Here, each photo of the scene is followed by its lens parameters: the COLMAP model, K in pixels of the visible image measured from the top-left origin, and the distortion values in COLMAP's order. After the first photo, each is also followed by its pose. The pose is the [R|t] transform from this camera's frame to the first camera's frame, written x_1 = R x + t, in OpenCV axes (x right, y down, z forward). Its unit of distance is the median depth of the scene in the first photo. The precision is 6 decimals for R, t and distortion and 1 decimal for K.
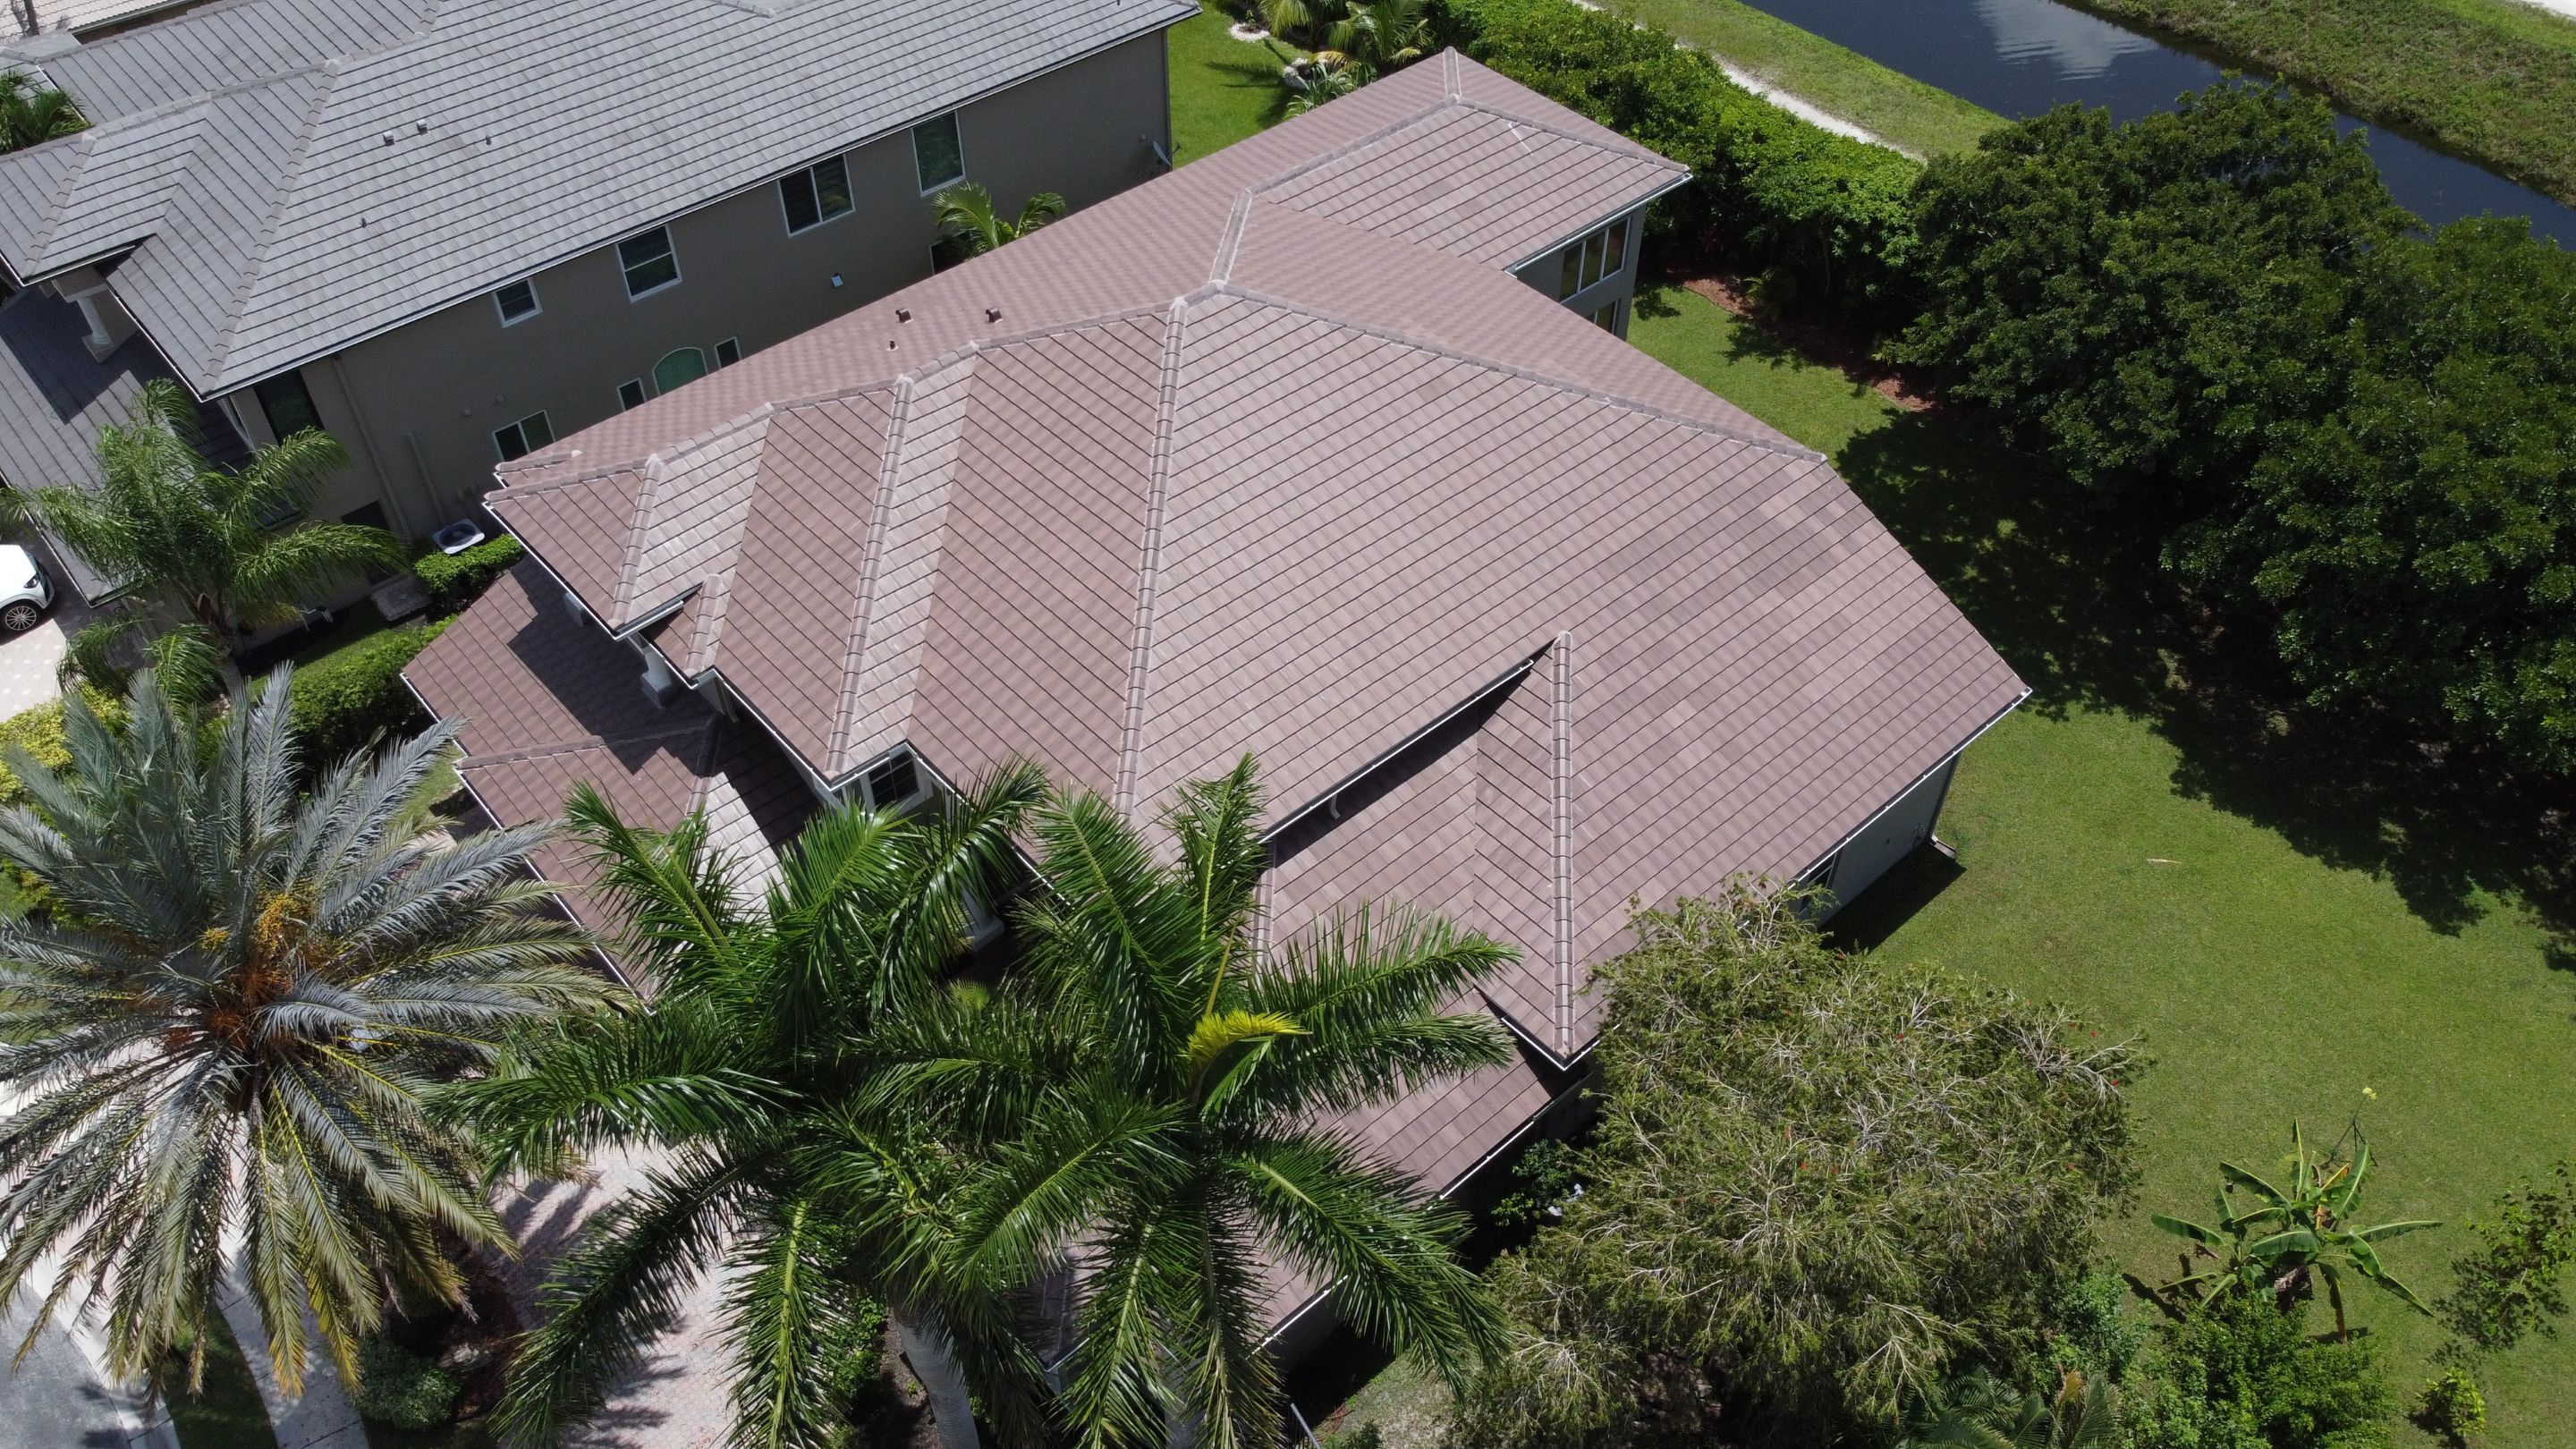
lens RADIAL K [[1958.2, 0, 1288.0], [0, 1958.2, 724.5], [0, 0, 1]] dist [0.029603, -0.044577]
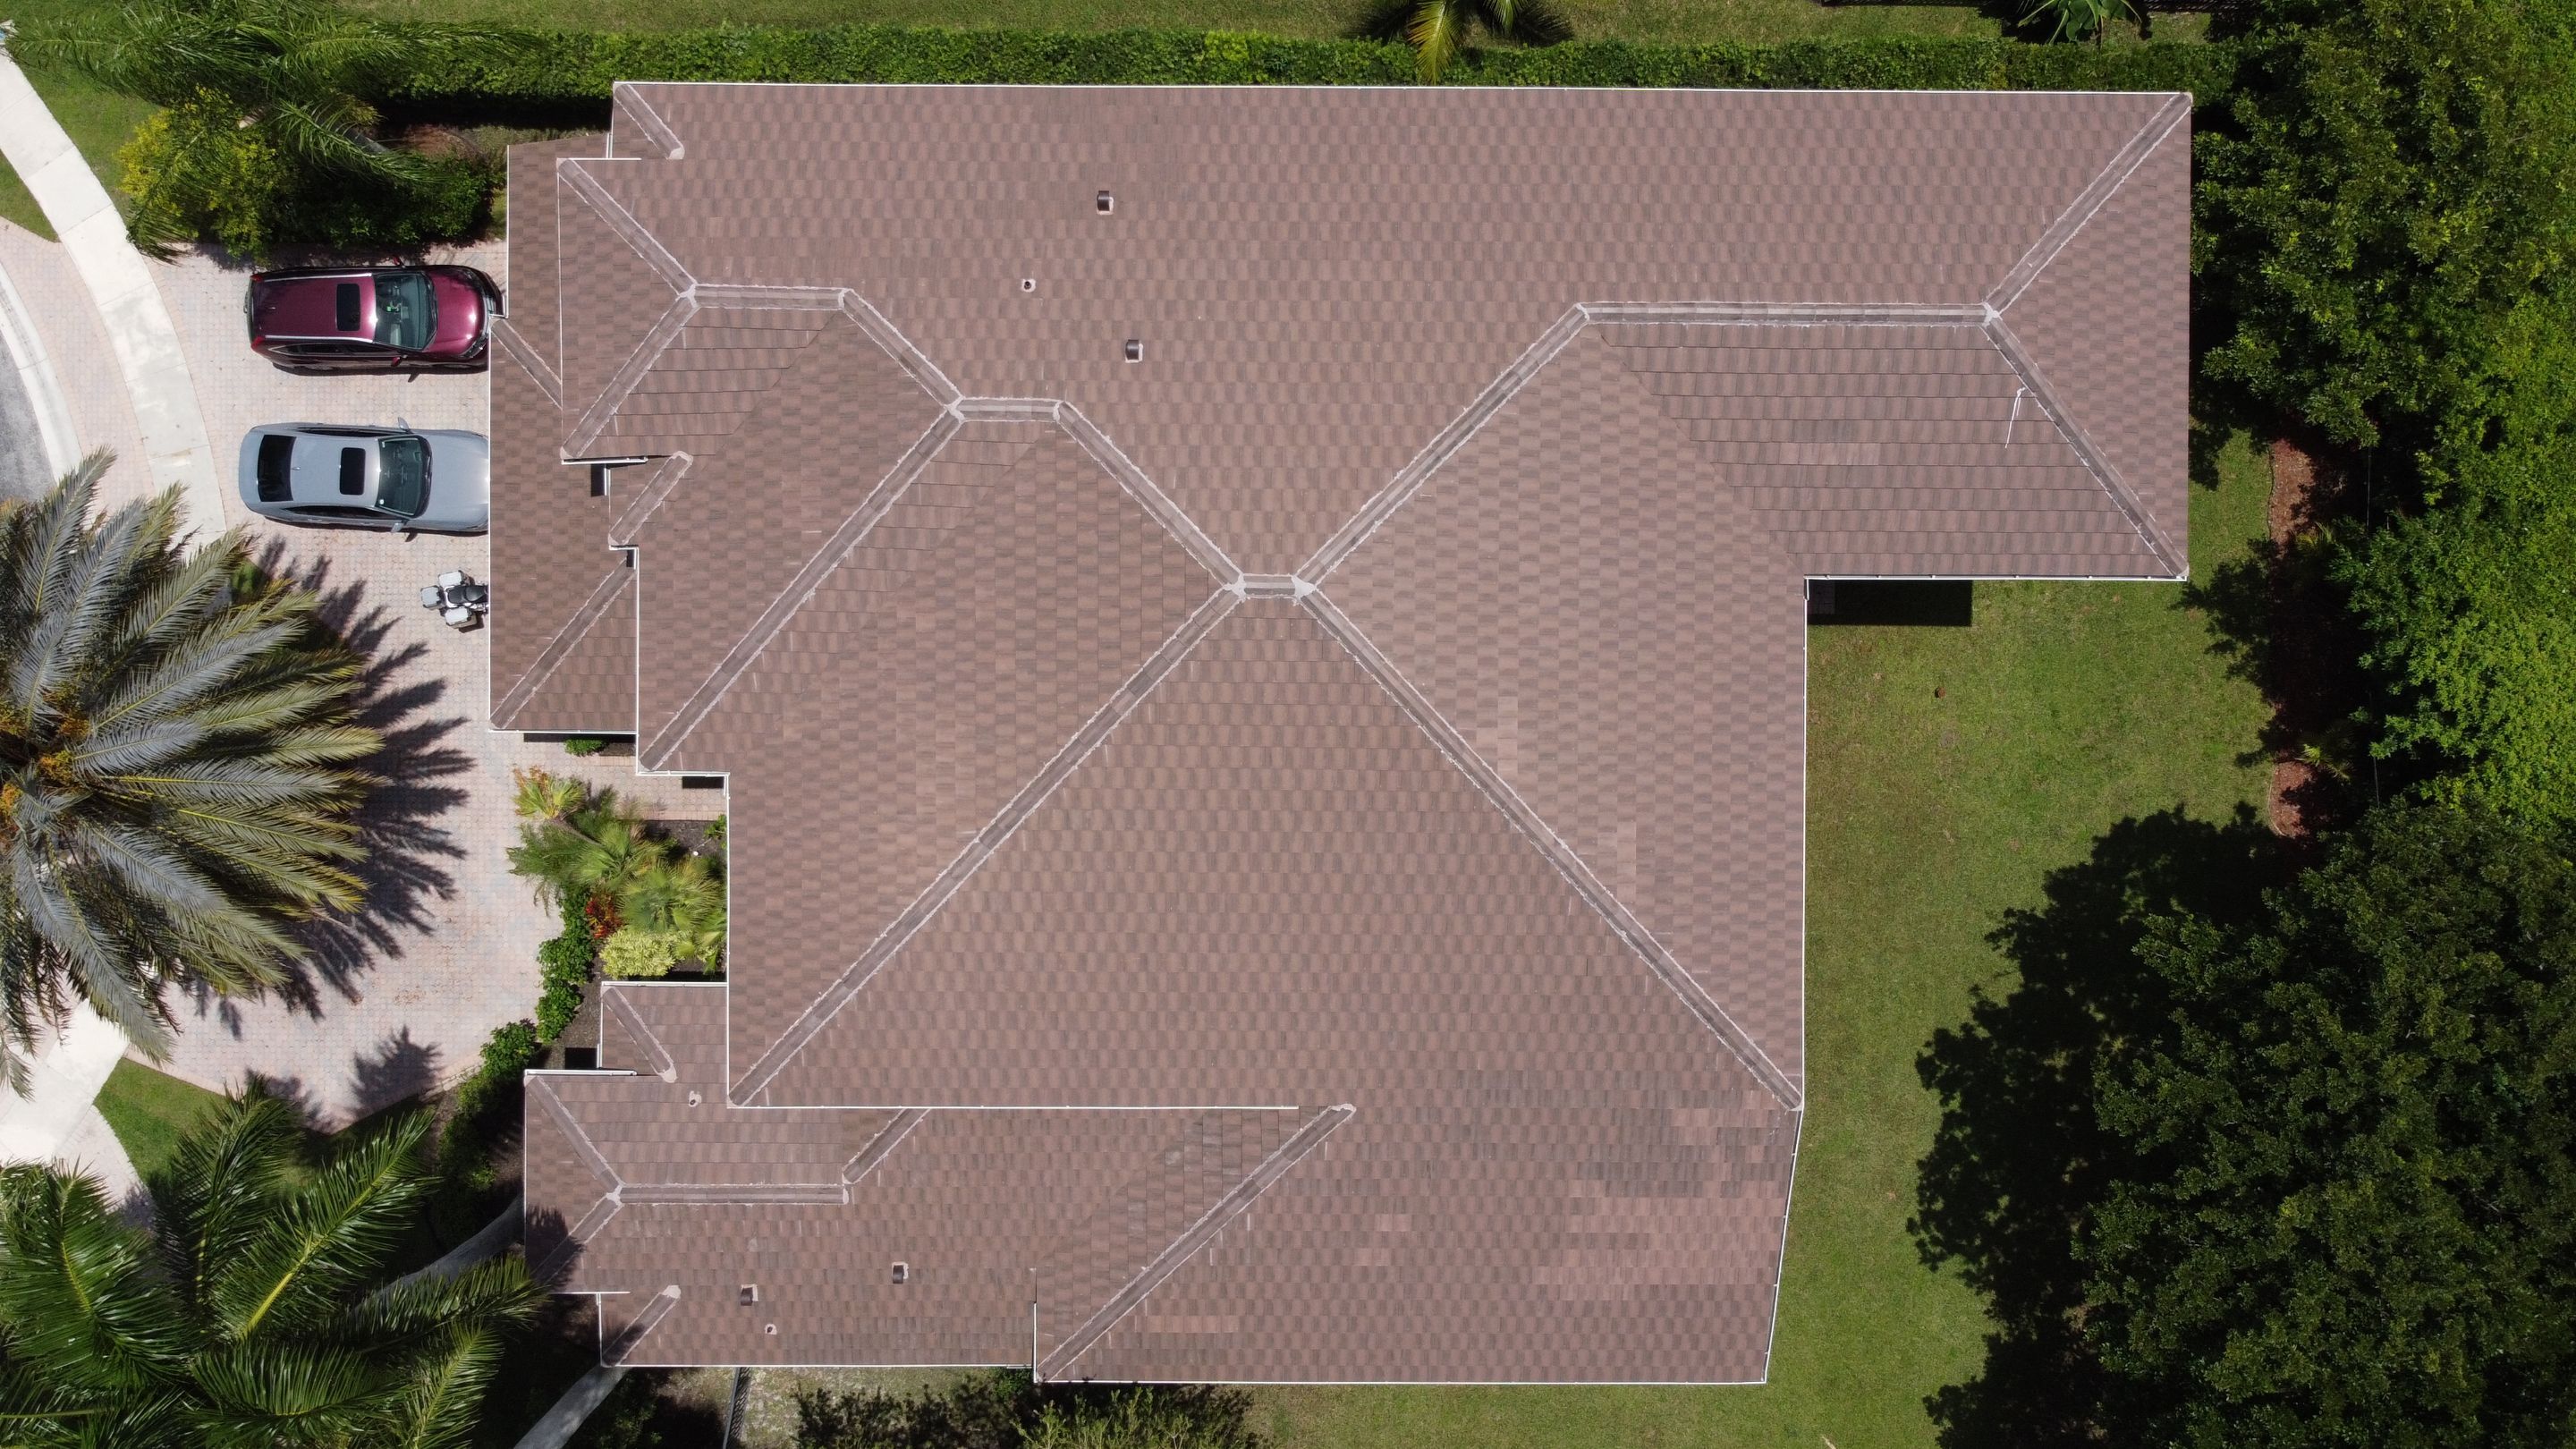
lens RADIAL K [[1931.3, 0, 1288.0], [0, 1931.3, 724.5], [0, 0, 1]] dist [0.001375, 0.001194]
pose [[0.747134, 0.664549, 0.012863, -0.011174], [-0.479620, 0.525624, 0.702627, -0.671704], [0.460169, -0.531126, 0.711442, 0.378825]]
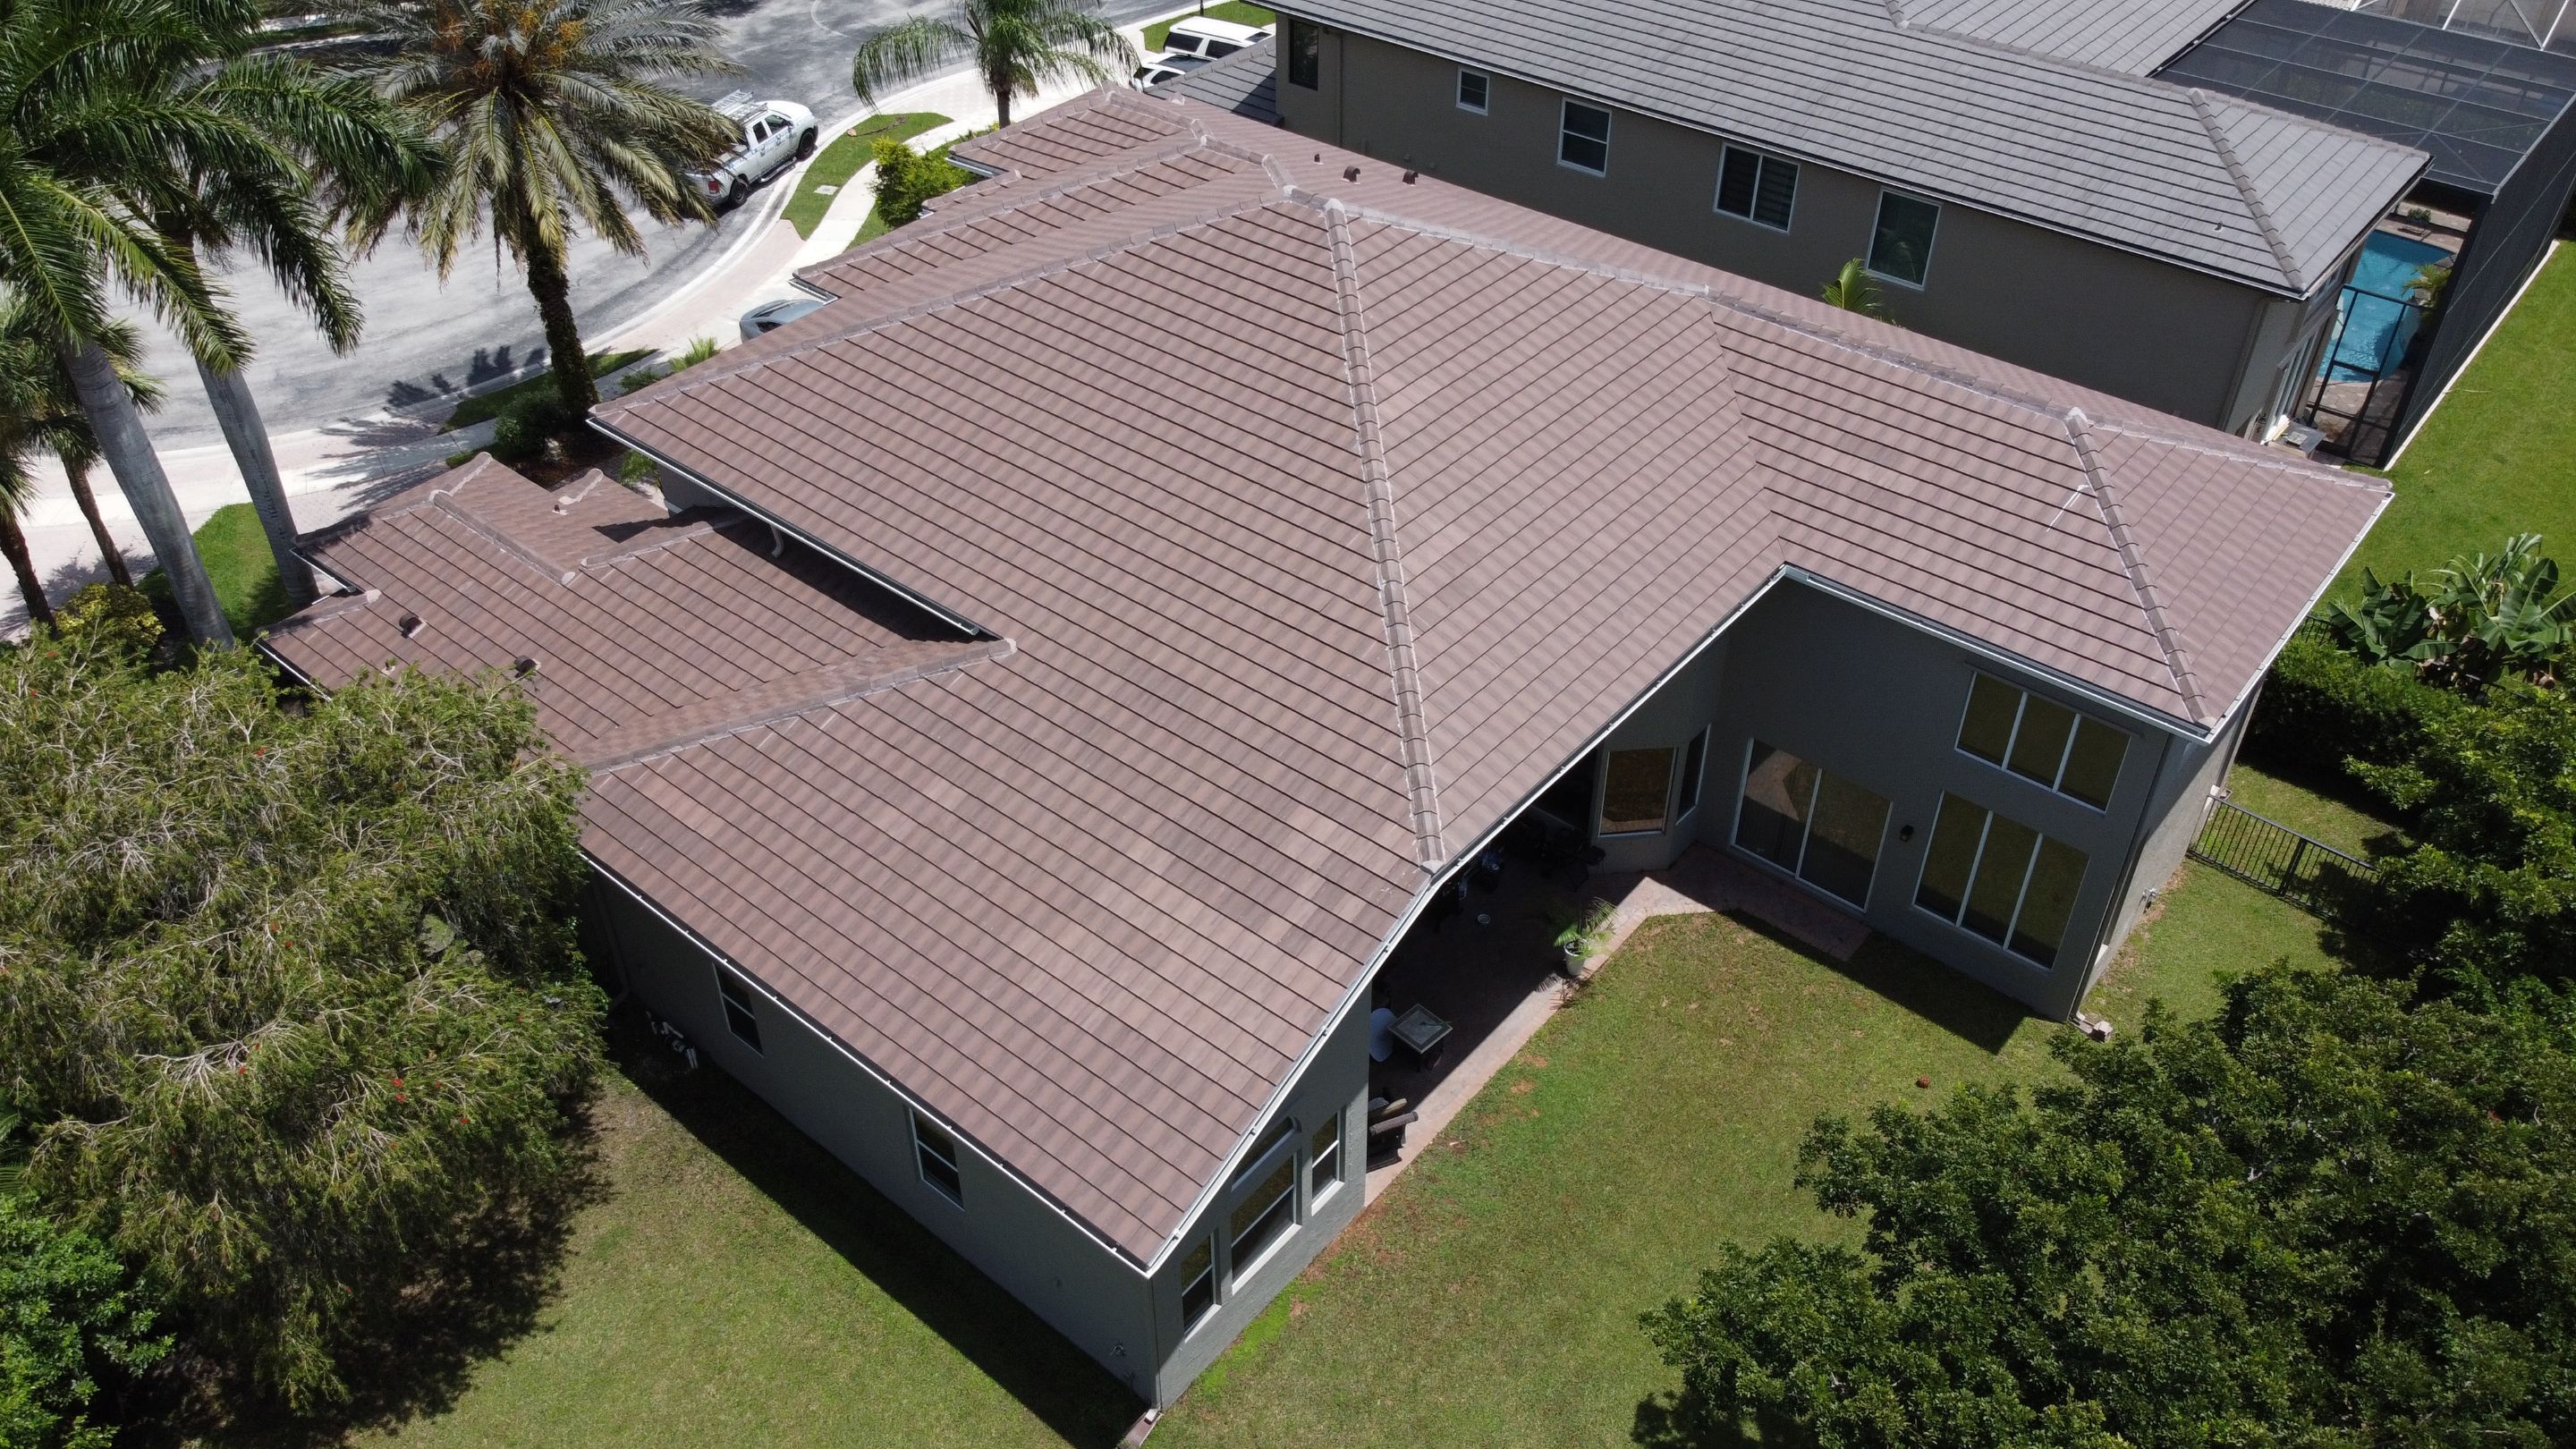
lens RADIAL K [[1978.0, 0, 1264.0], [0, 1978.0, 719.6], [0, 0, 1]] dist [0.004137, 0.003556]
pose [[0.140982, 0.612782, -0.777574, 0.700543], [-0.704024, 0.614255, 0.356429, -0.338763], [0.696042, 0.497181, 0.518012, 0.584134]]
